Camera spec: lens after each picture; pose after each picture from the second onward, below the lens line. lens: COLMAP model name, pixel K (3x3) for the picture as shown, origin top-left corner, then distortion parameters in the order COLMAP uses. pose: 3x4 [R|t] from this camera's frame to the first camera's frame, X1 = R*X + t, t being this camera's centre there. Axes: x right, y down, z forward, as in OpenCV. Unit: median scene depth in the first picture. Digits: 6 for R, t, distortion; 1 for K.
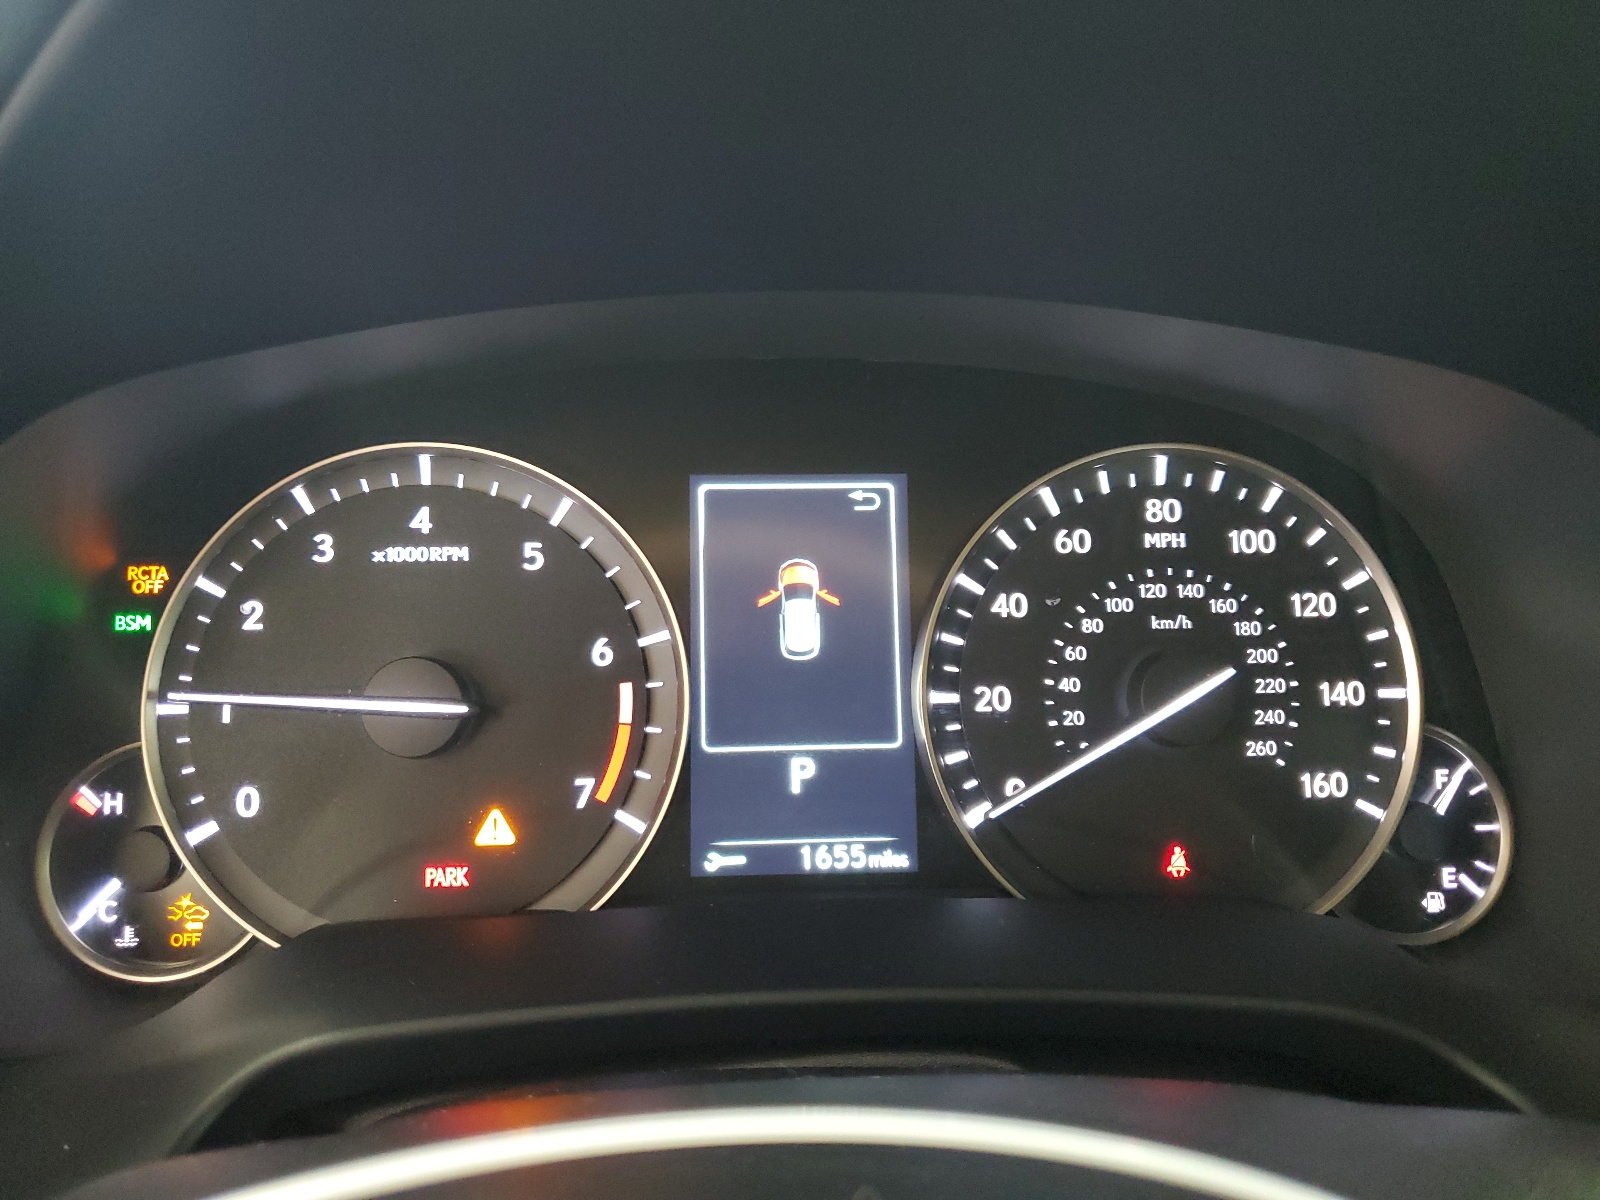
lens RADIAL K [[1330.4, 0, 799.8], [0, 1330.4, 602.4], [0, 0, 1]] dist [-0.006005, -0.000221]
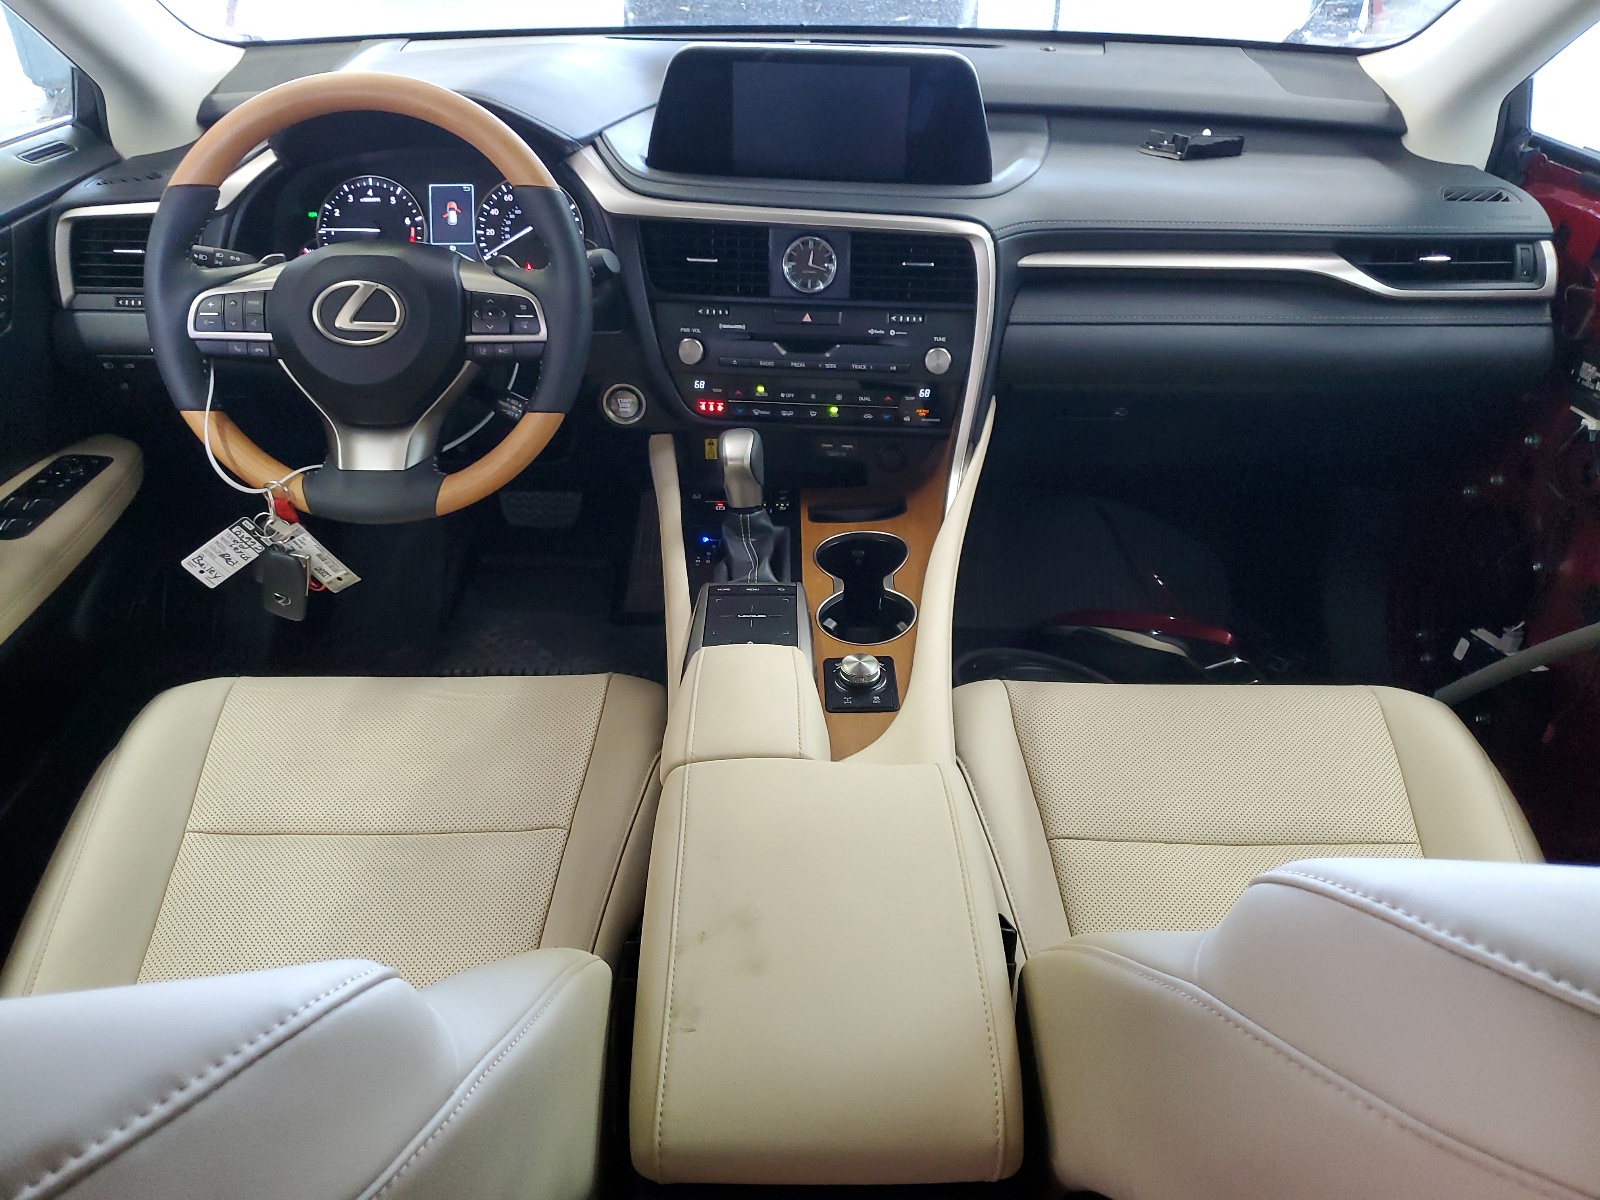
lens RADIAL K [[1330.4, 0, 799.2], [0, 1330.4, 598.2], [0, 0, 1]] dist [-0.006005, -0.000221]
pose [[0.995375, 0.028097, -0.091860, 1.716494], [-0.009248, 0.979854, 0.199501, 0.396570], [0.095615, -0.197729, 0.975582, -3.769131]]
